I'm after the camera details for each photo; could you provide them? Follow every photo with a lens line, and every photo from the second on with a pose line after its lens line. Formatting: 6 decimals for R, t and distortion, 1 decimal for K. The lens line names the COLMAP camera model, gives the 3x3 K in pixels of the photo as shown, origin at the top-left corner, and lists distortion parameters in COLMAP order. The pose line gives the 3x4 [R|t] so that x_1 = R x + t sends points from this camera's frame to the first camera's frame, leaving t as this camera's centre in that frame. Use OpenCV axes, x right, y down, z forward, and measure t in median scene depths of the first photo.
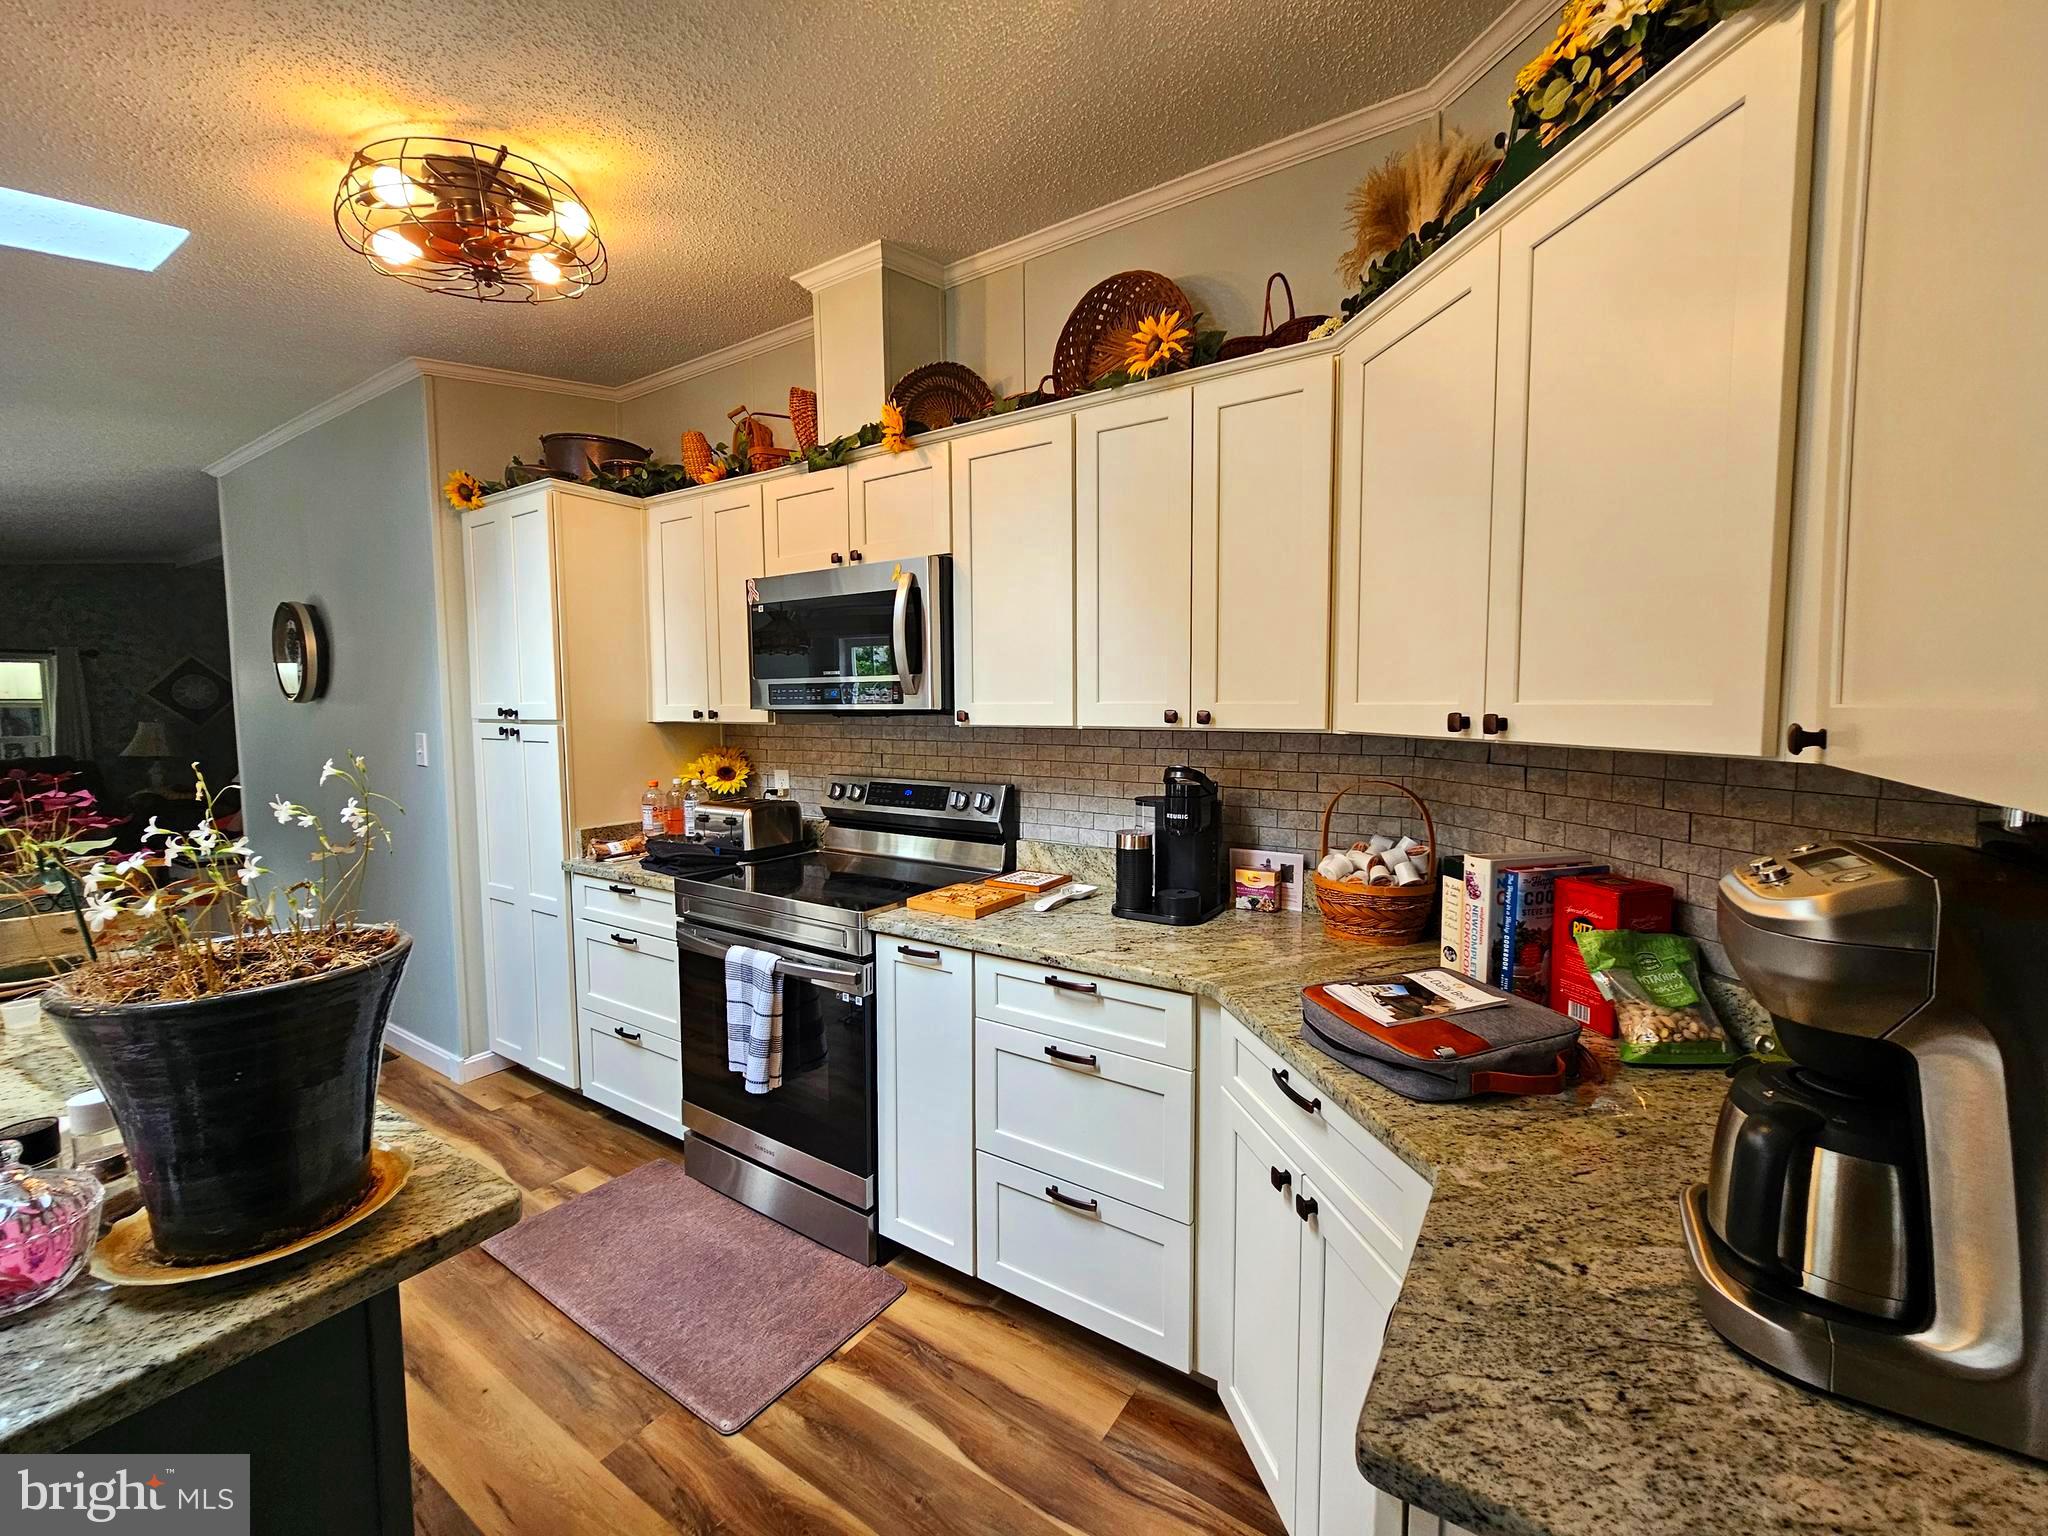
lens RADIAL K [[844.4, 0, 1044.8], [0, 844.4, 766.7], [0, 0, 1]] dist [-0.002663, 0.000100]
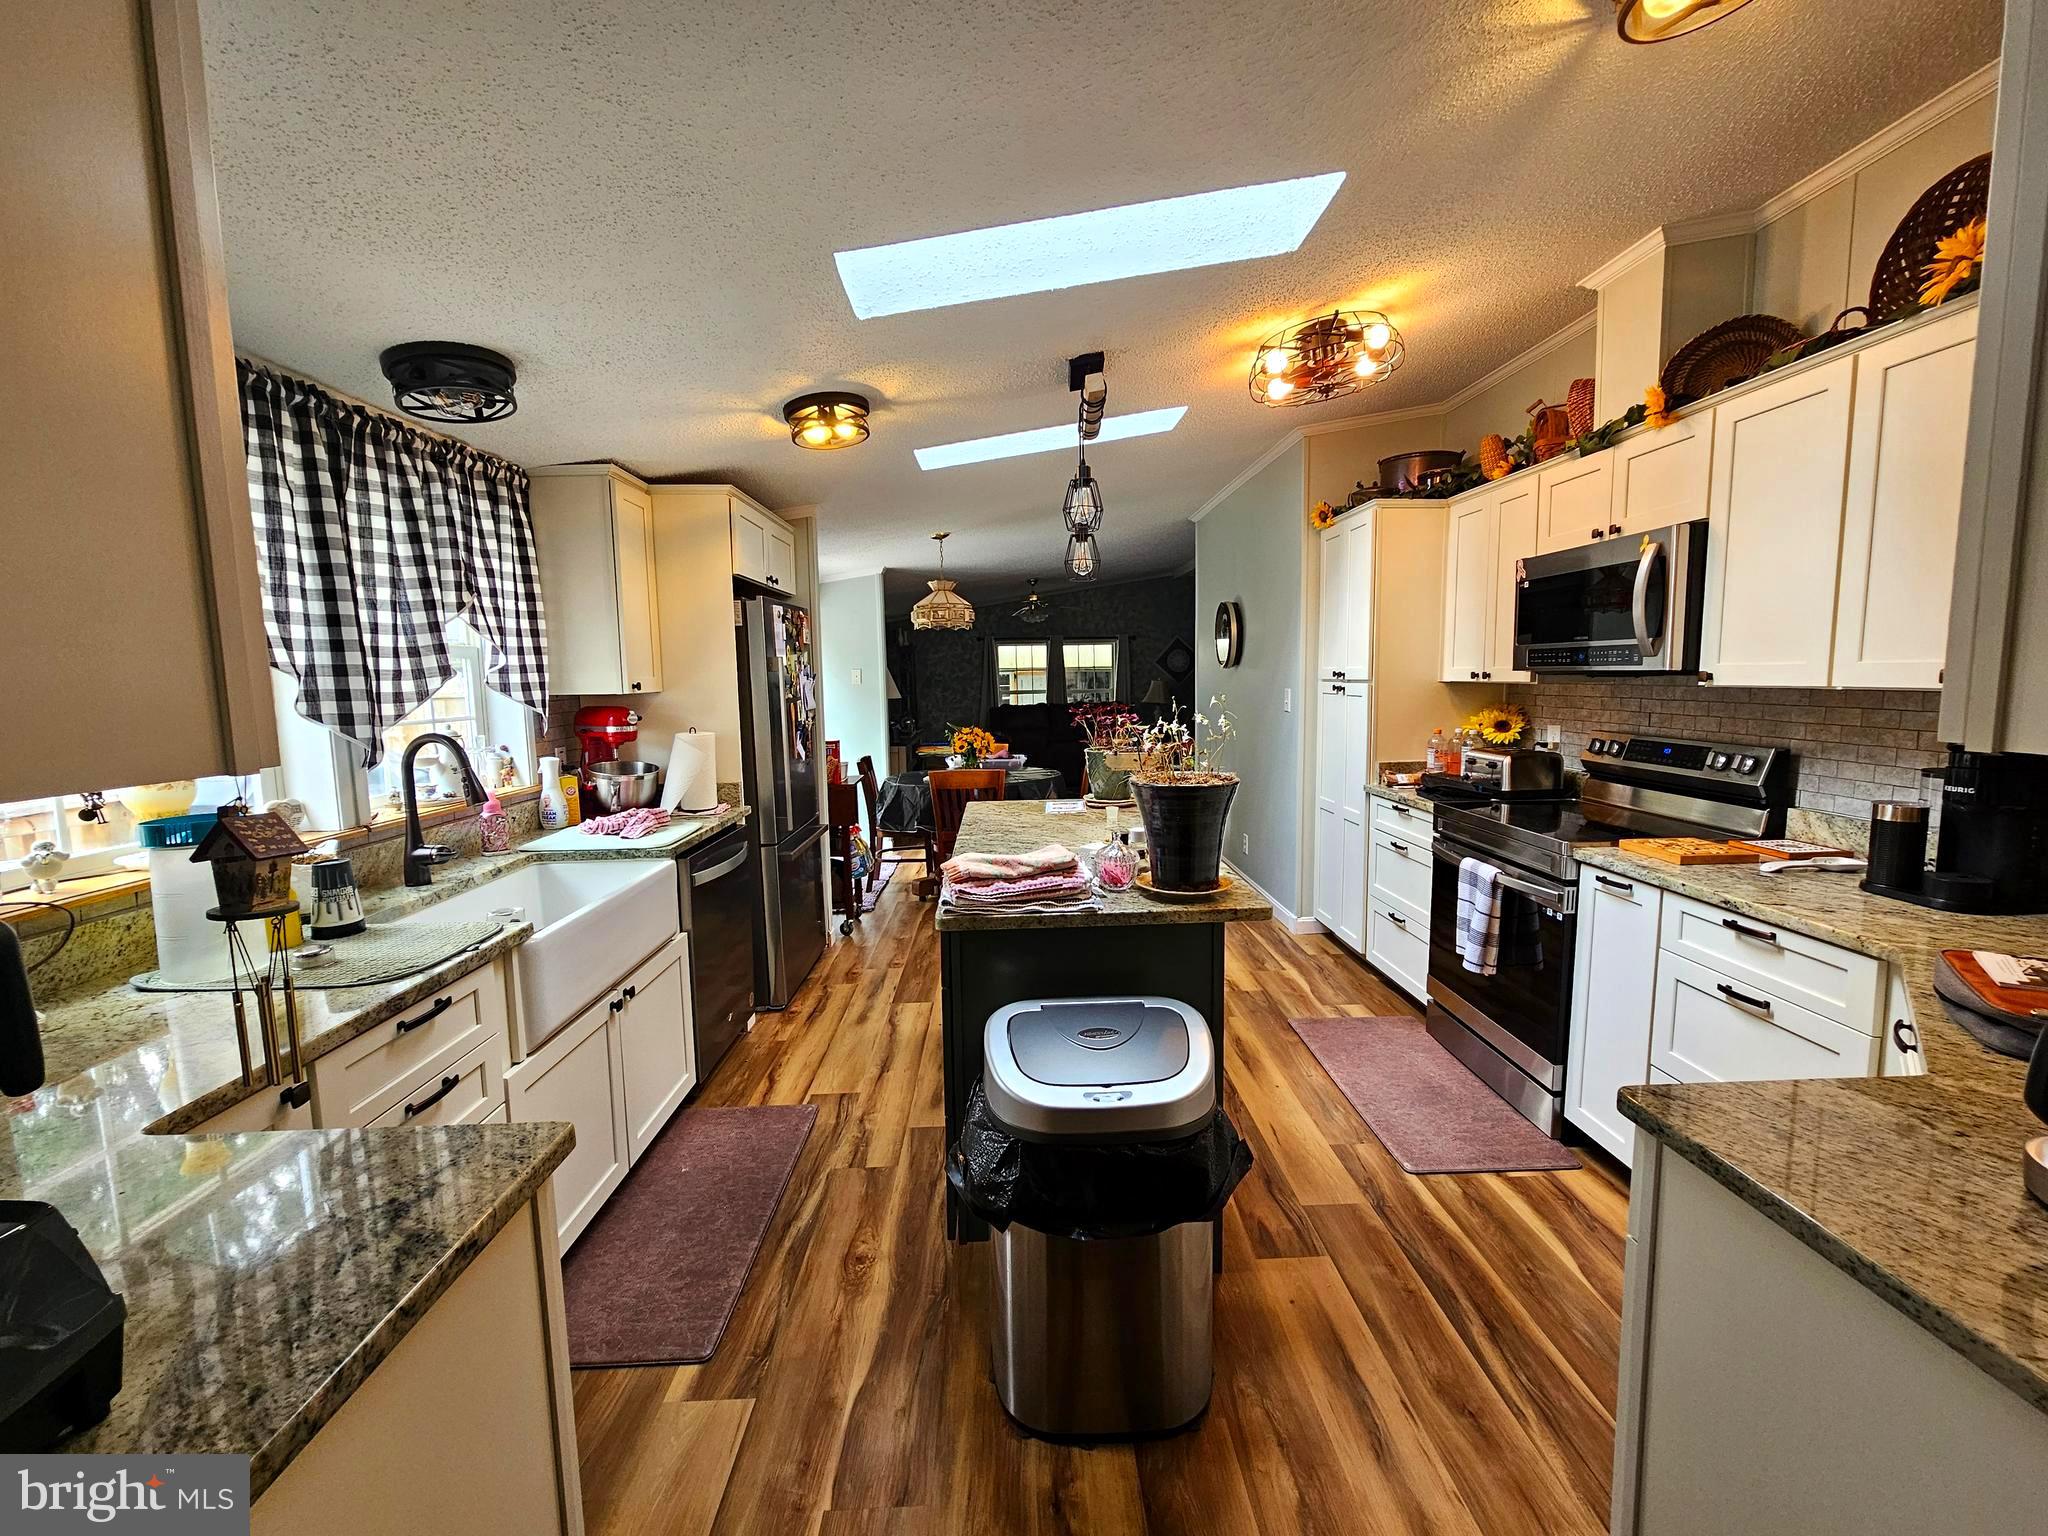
lens RADIAL K [[844.4, 0, 1044.8], [0, 844.4, 766.7], [0, 0, 1]] dist [-0.002663, 0.000100]
pose [[0.586189, 0.083594, -0.805850, 0.245965], [-0.045502, 0.996490, 0.070270, 0.013444], [0.808895, -0.004524, 0.587935, -0.239121]]
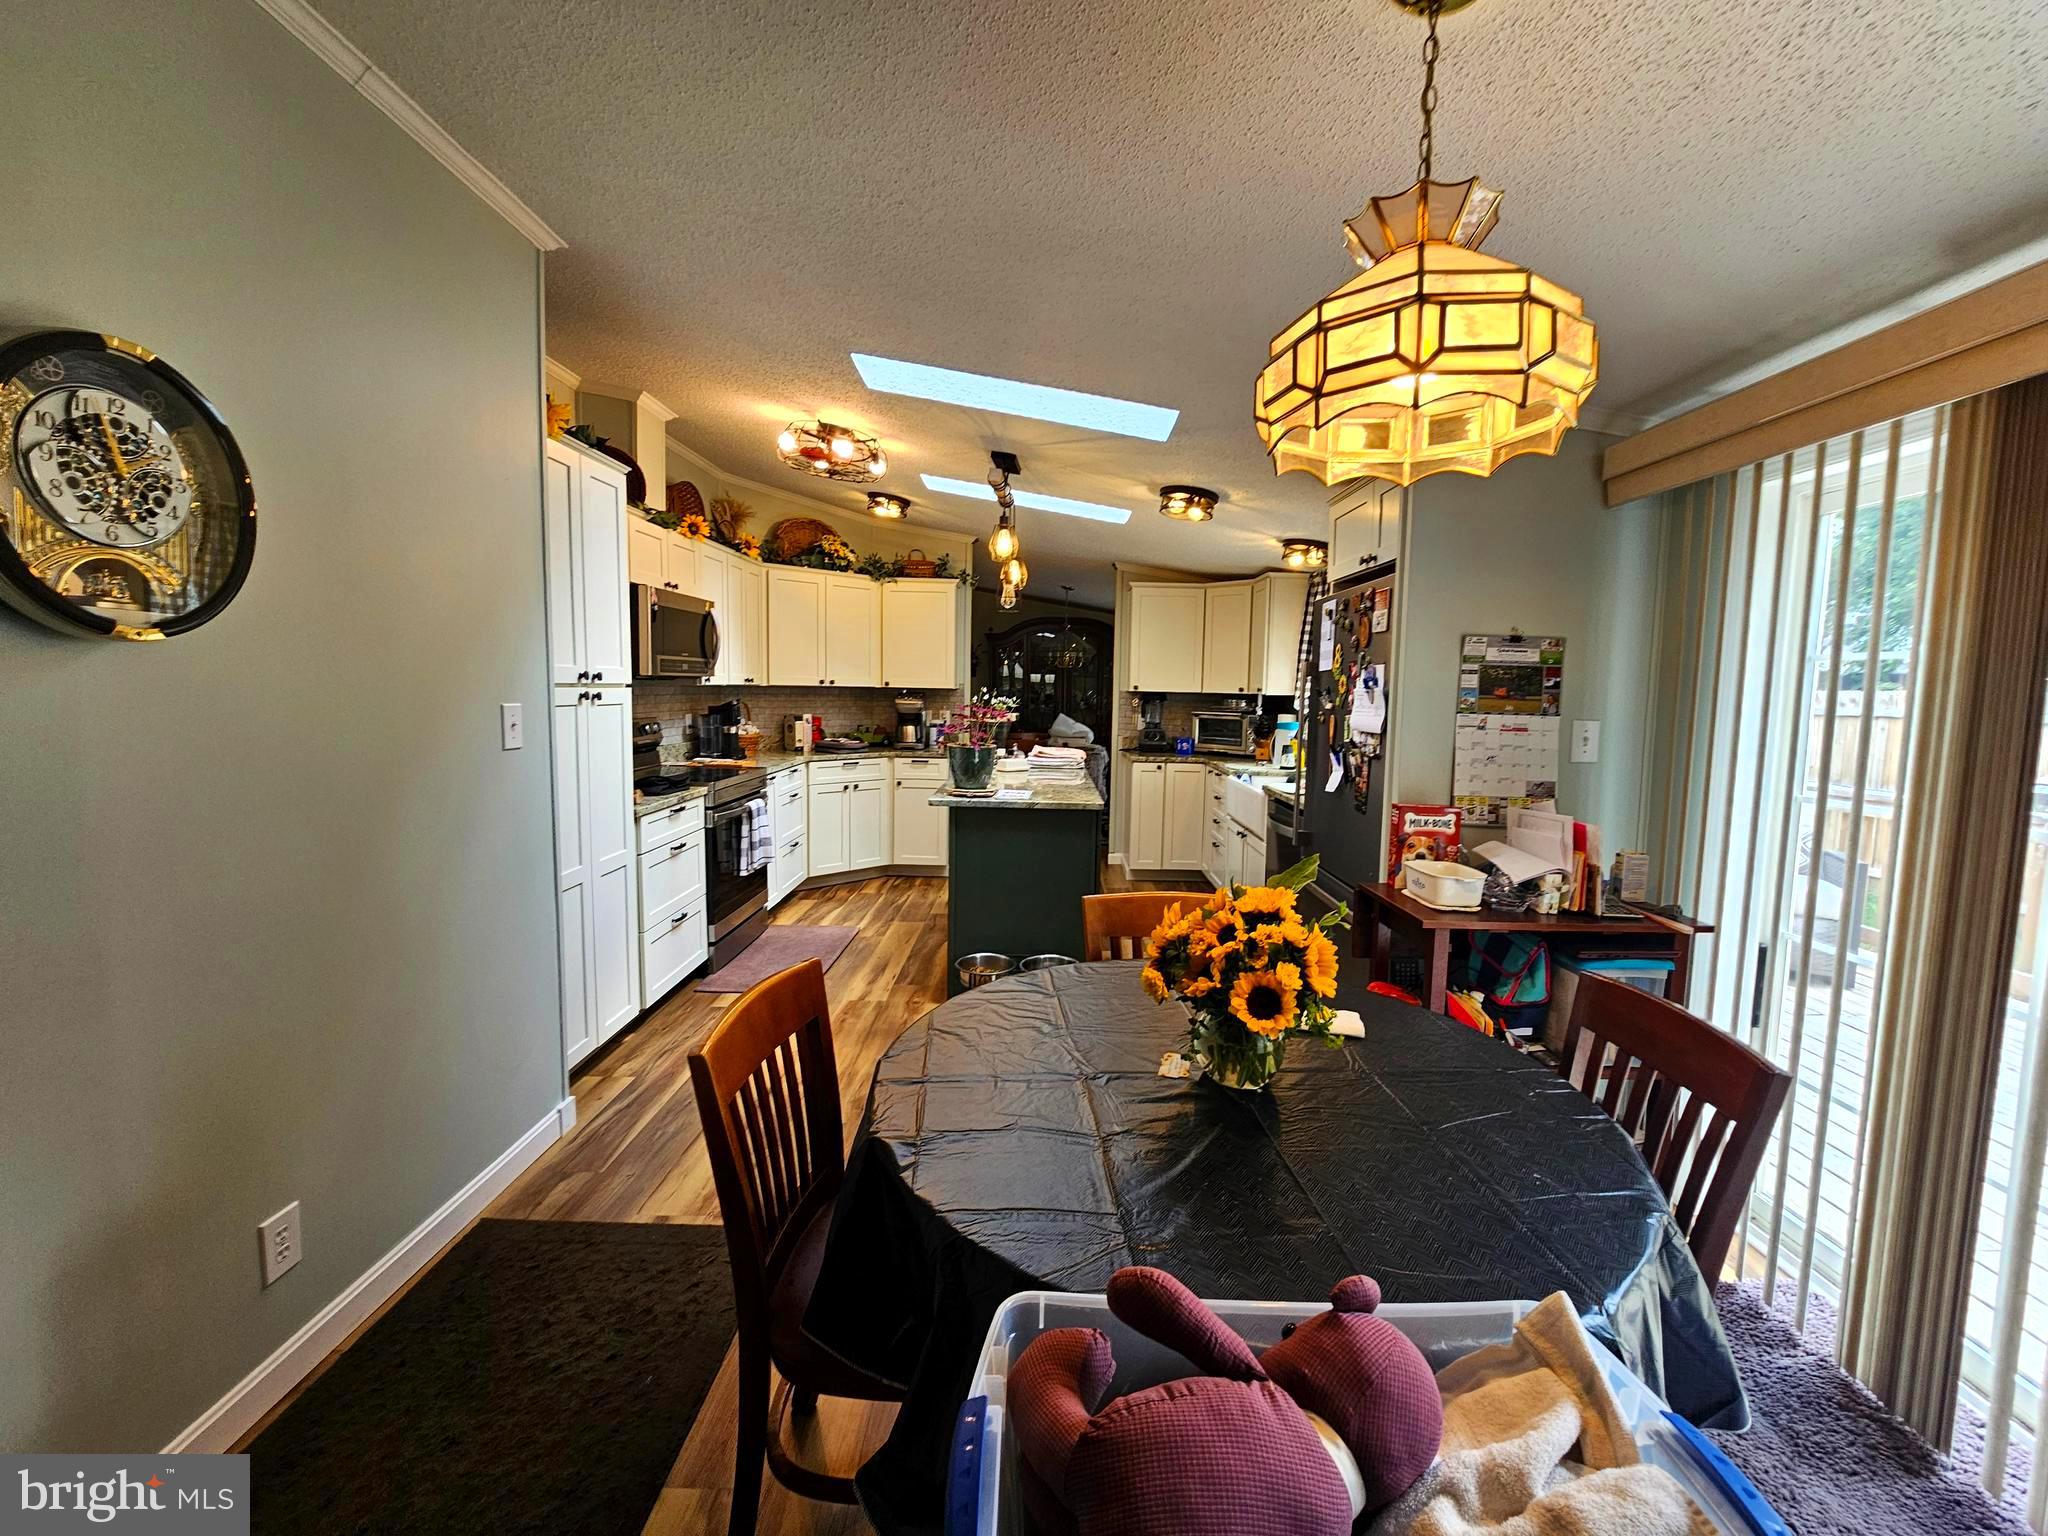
lens RADIAL K [[844.4, 0, 1044.8], [0, 844.4, 766.7], [0, 0, 1]] dist [-0.002663, 0.000100]
pose [[-0.547420, -0.086693, 0.832355, -2.052224], [0.047770, 0.989761, 0.134505, -0.078954], [-0.835493, 0.113392, -0.537674, 1.301532]]
